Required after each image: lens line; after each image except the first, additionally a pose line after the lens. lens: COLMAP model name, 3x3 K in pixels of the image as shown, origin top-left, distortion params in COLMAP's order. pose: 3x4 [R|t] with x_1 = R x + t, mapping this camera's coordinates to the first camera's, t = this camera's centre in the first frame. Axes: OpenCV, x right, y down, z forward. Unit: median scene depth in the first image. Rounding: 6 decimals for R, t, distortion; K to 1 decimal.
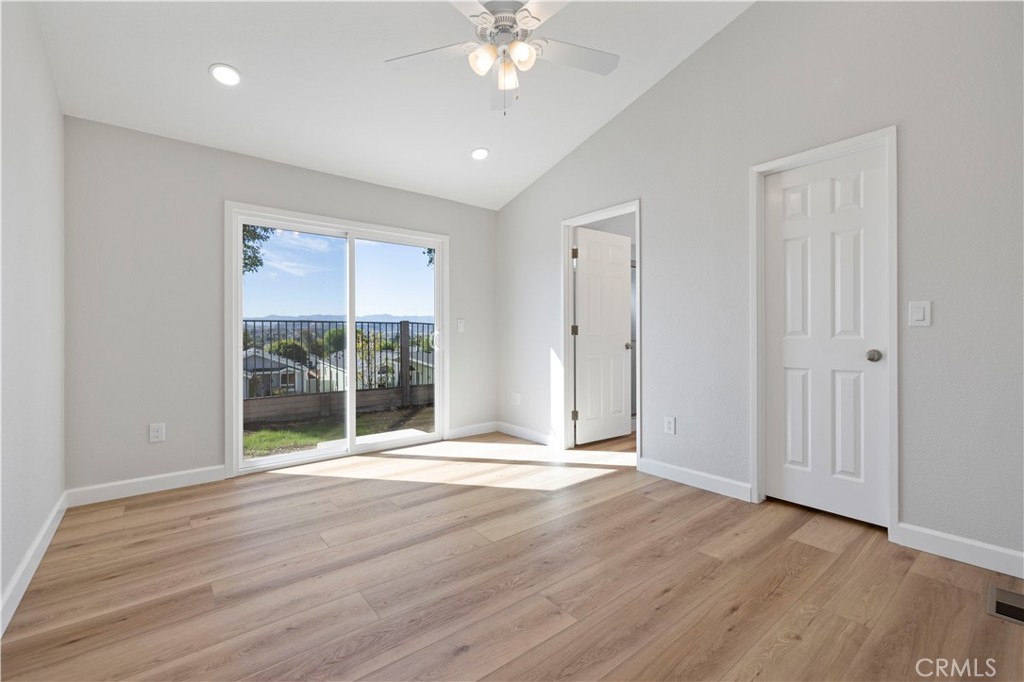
lens RADIAL K [[436.3, 0, 508.6], [0, 436.3, 336.4], [0, 0, 1]] dist [0.002779, 0.000908]
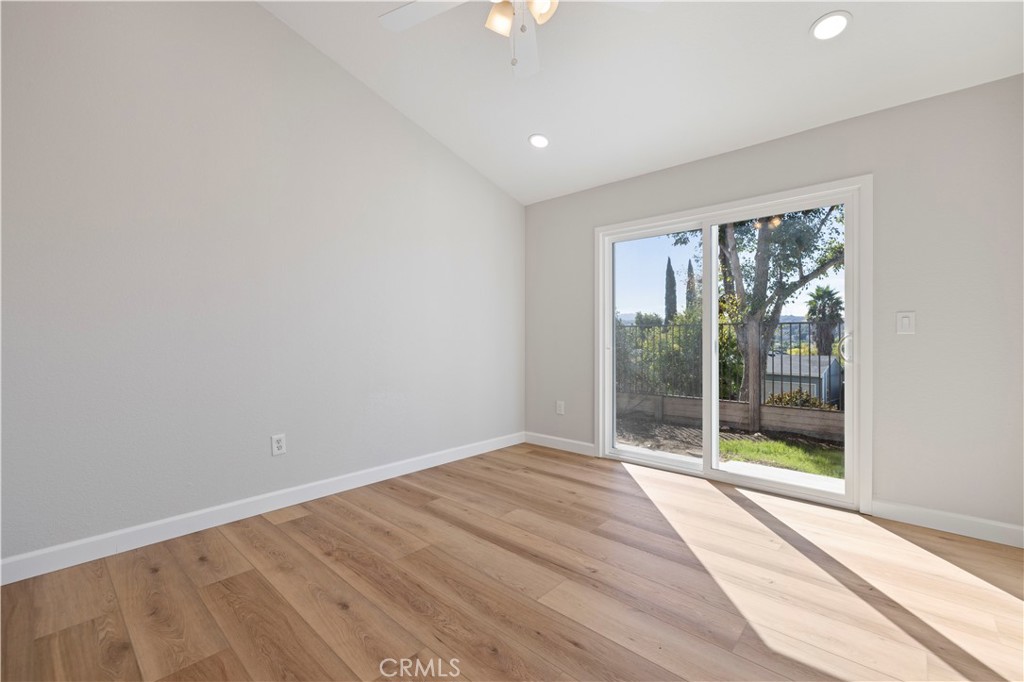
lens RADIAL K [[436.3, 0, 509.0], [0, 436.3, 336.2], [0, 0, 1]] dist [0.002779, 0.000908]
pose [[0.158025, 0.000918, -0.987435, 0.670143], [-0.007341, 0.999973, -0.000245, -0.009004], [0.987408, 0.007287, 0.158027, 0.741356]]
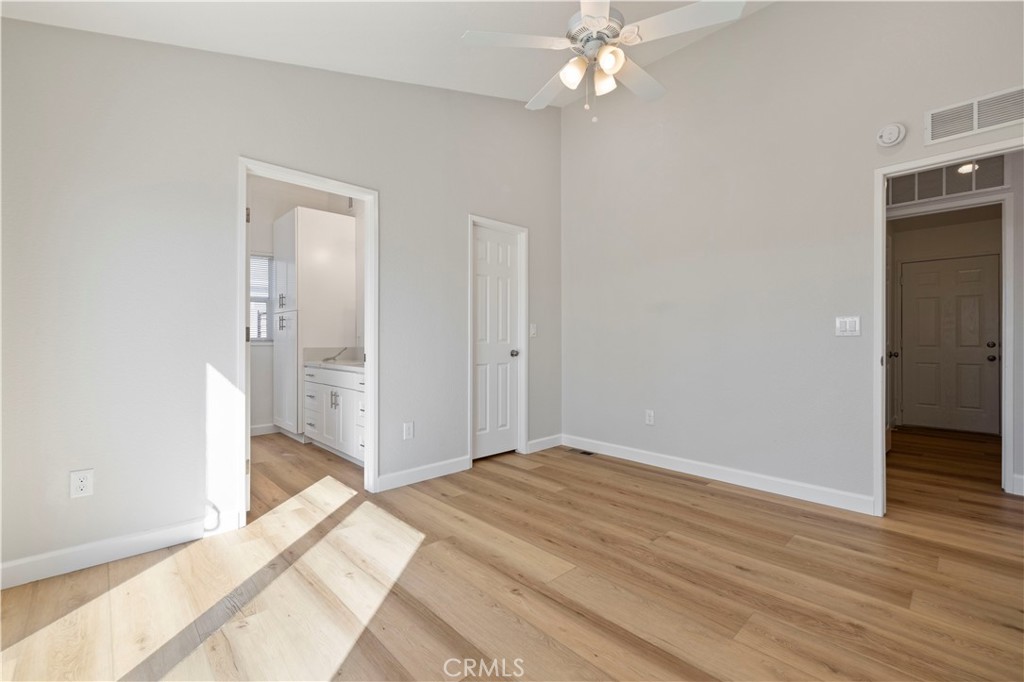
lens RADIAL K [[436.3, 0, 508.6], [0, 436.3, 341.8], [0, 0, 1]] dist [0.002779, 0.000908]
pose [[-0.081554, -0.000469, 0.996669, -0.848753], [0.003057, 0.999995, 0.000721, -0.003292], [-0.996664, 0.003106, -0.081553, 1.097916]]
